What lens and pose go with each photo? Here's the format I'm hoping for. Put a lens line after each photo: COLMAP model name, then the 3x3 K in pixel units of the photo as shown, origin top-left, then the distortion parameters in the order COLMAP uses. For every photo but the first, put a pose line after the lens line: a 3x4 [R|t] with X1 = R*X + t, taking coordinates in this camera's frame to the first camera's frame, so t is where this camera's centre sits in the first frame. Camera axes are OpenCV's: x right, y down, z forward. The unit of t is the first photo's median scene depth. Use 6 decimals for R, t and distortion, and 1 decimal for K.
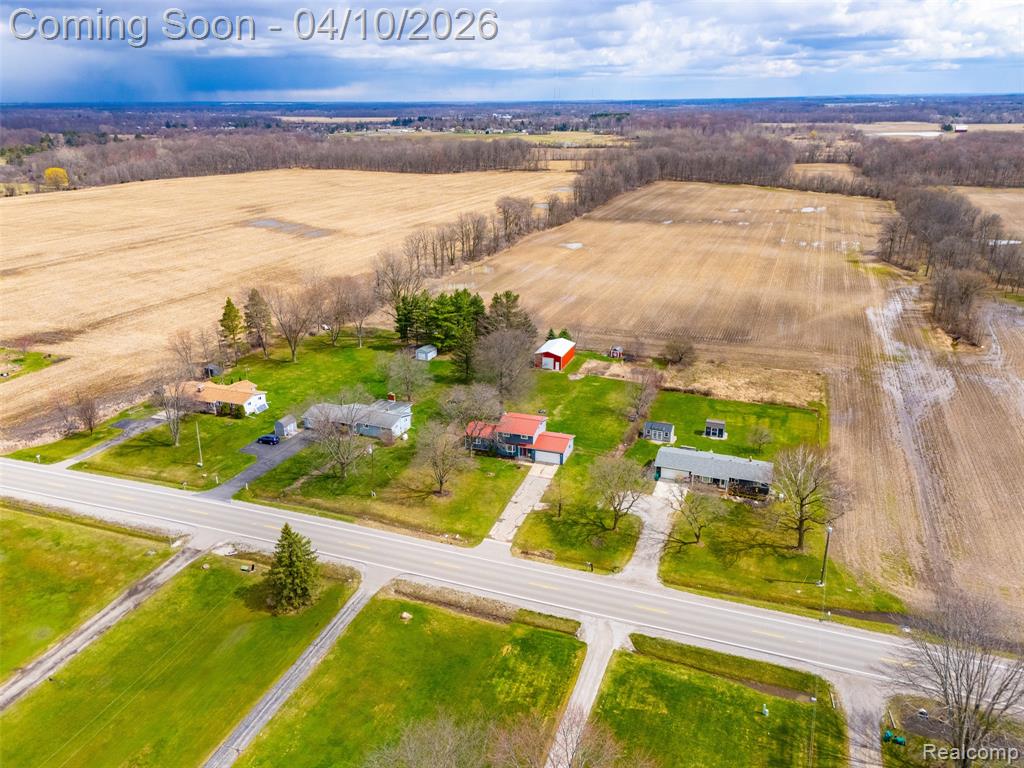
lens RADIAL K [[751.1, 0, 514.8], [0, 751.1, 386.5], [0, 0, 1]] dist [0.086666, -0.095170]
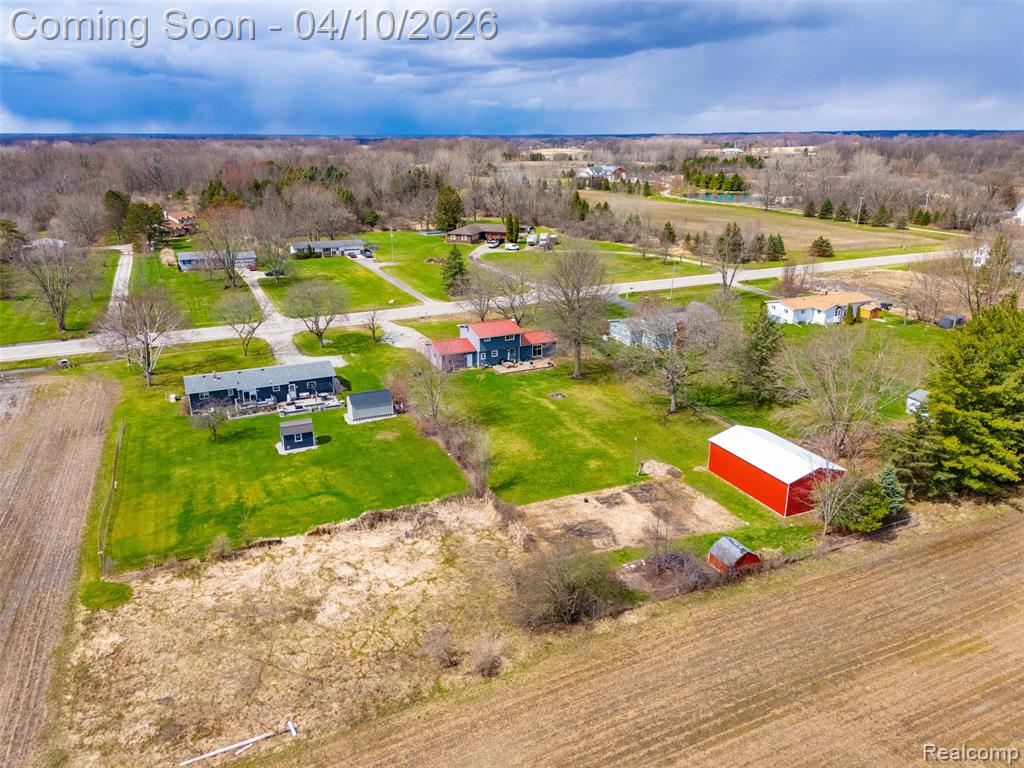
lens RADIAL K [[751.1, 0, 514.8], [0, 751.1, 386.5], [0, 0, 1]] dist [0.086666, -0.095170]
pose [[-0.717865, 0.228425, -0.657641, 0.515603], [-0.239979, 0.805550, 0.541755, -0.333475], [0.653514, 0.546727, -0.523459, 1.375457]]
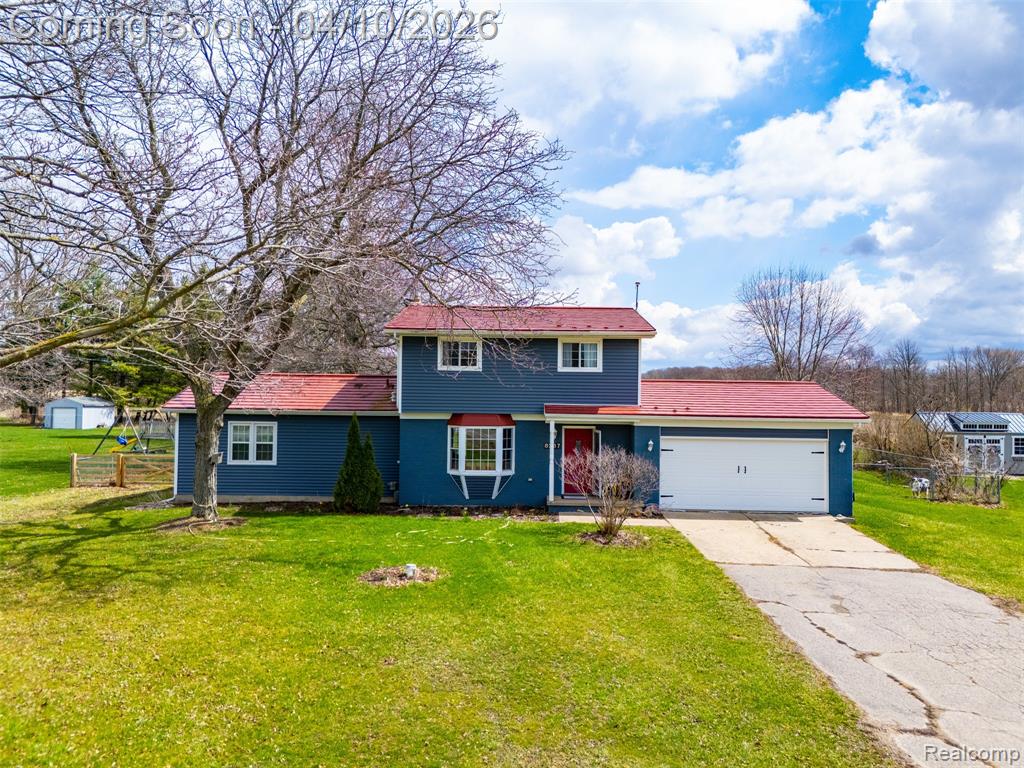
lens RADIAL K [[751.1, 0, 514.8], [0, 751.1, 386.5], [0, 0, 1]] dist [0.086666, -0.095170]
pose [[0.949880, 0.017936, 0.312098, -0.044693], [0.094819, 0.934791, -0.342308, 0.112396], [-0.297886, 0.354744, 0.886239, 0.773551]]
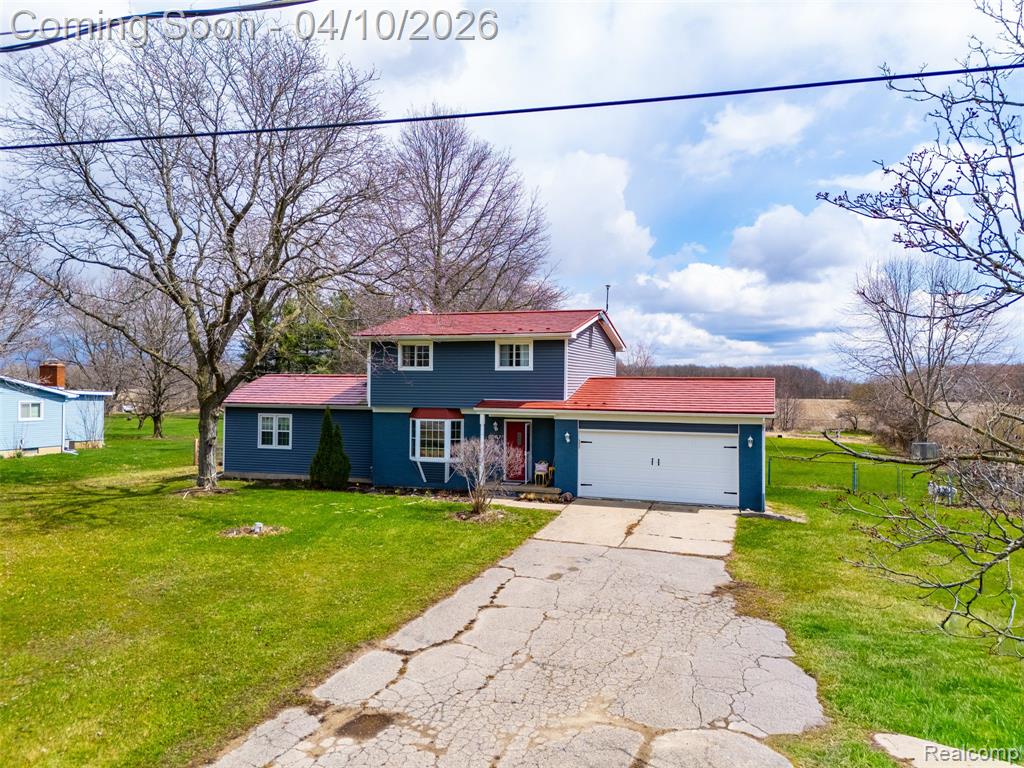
lens RADIAL K [[751.1, 0, 514.8], [0, 751.1, 386.5], [0, 0, 1]] dist [0.086666, -0.095170]
pose [[0.999904, 0.013845, -0.000449, 0.011695], [-0.013092, 0.933948, -0.357168, 0.121654], [-0.004526, 0.357140, 0.934040, 0.749092]]
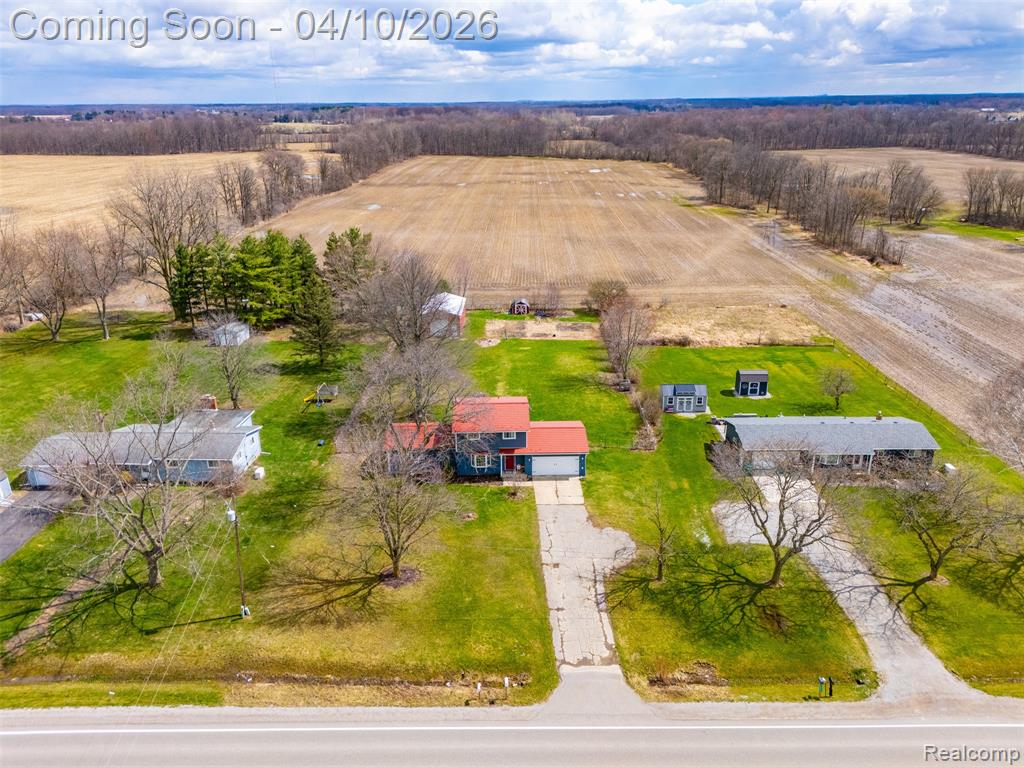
lens RADIAL K [[751.1, 0, 514.8], [0, 751.1, 386.5], [0, 0, 1]] dist [0.086666, -0.095170]
pose [[0.938045, -0.123709, 0.323679, -0.137450], [0.125546, 0.991970, 0.015286, 0.021872], [-0.322971, 0.026298, 0.946044, 0.435678]]
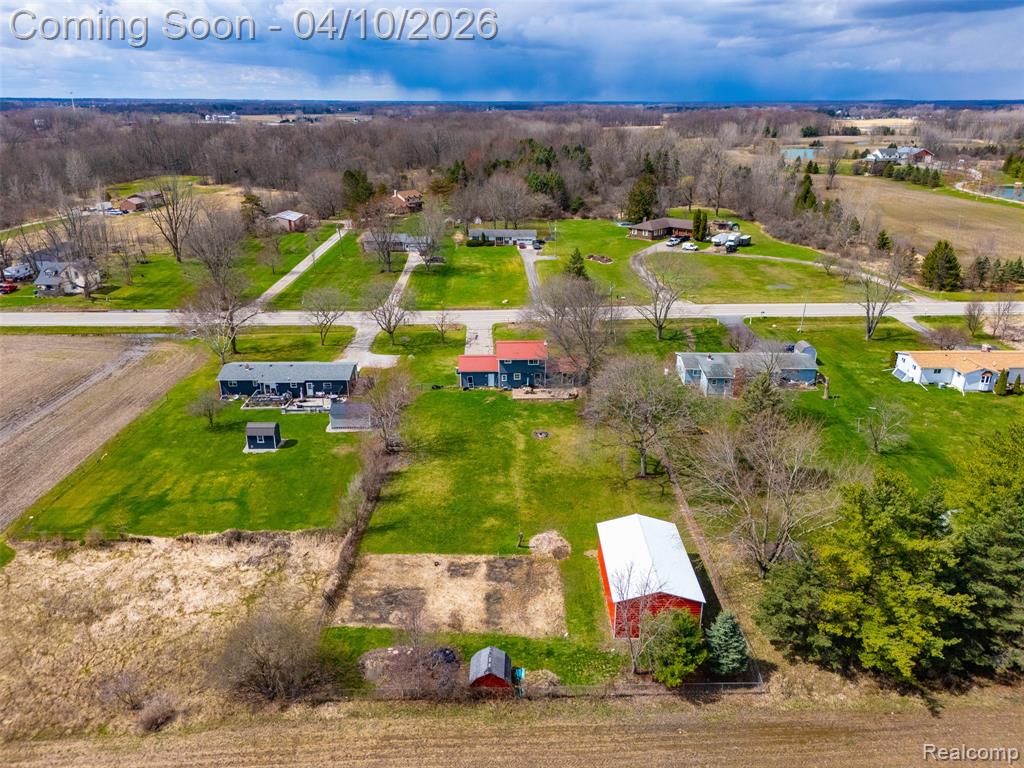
lens RADIAL K [[751.1, 0, 514.8], [0, 751.1, 386.5], [0, 0, 1]] dist [0.086666, -0.095170]
pose [[-0.934555, 0.130220, -0.331134, 0.268225], [-0.122170, 0.756617, 0.642343, -0.407108], [0.334187, 0.640760, -0.691192, 1.458311]]
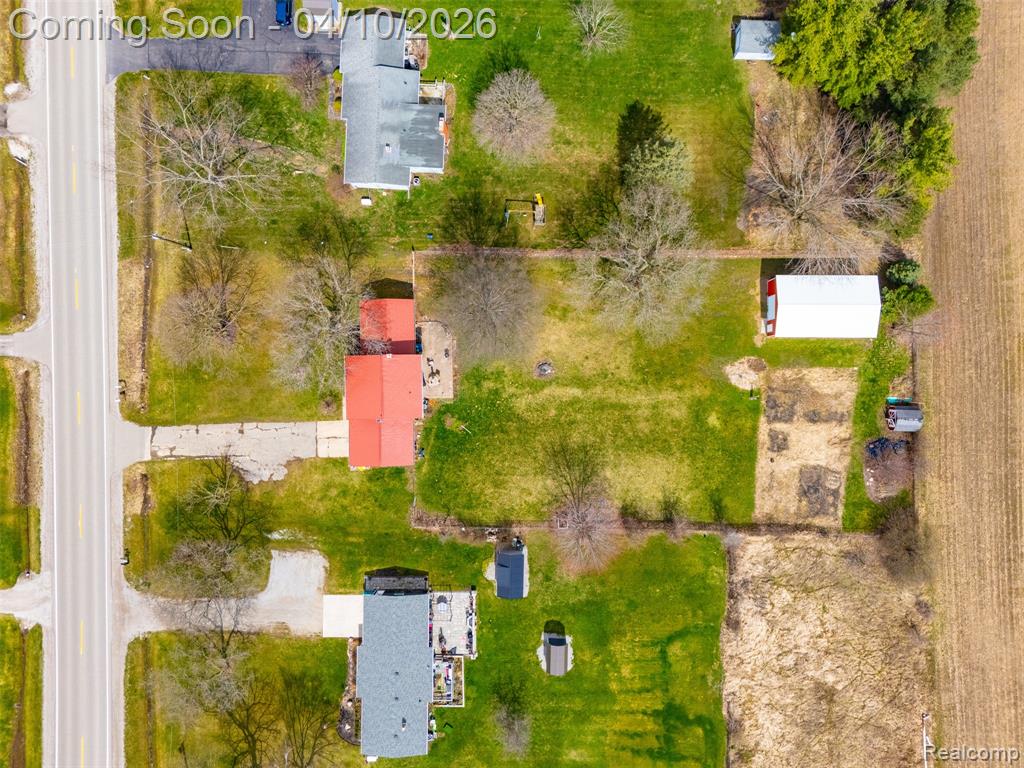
lens RADIAL K [[751.1, 0, 514.8], [0, 751.1, 386.5], [0, 0, 1]] dist [0.086666, -0.095170]
pose [[0.340911, 0.940077, -0.005910, 0.046837], [-0.315151, 0.120205, 0.941398, -0.539923], [0.885697, -0.319071, 0.337245, 0.811139]]
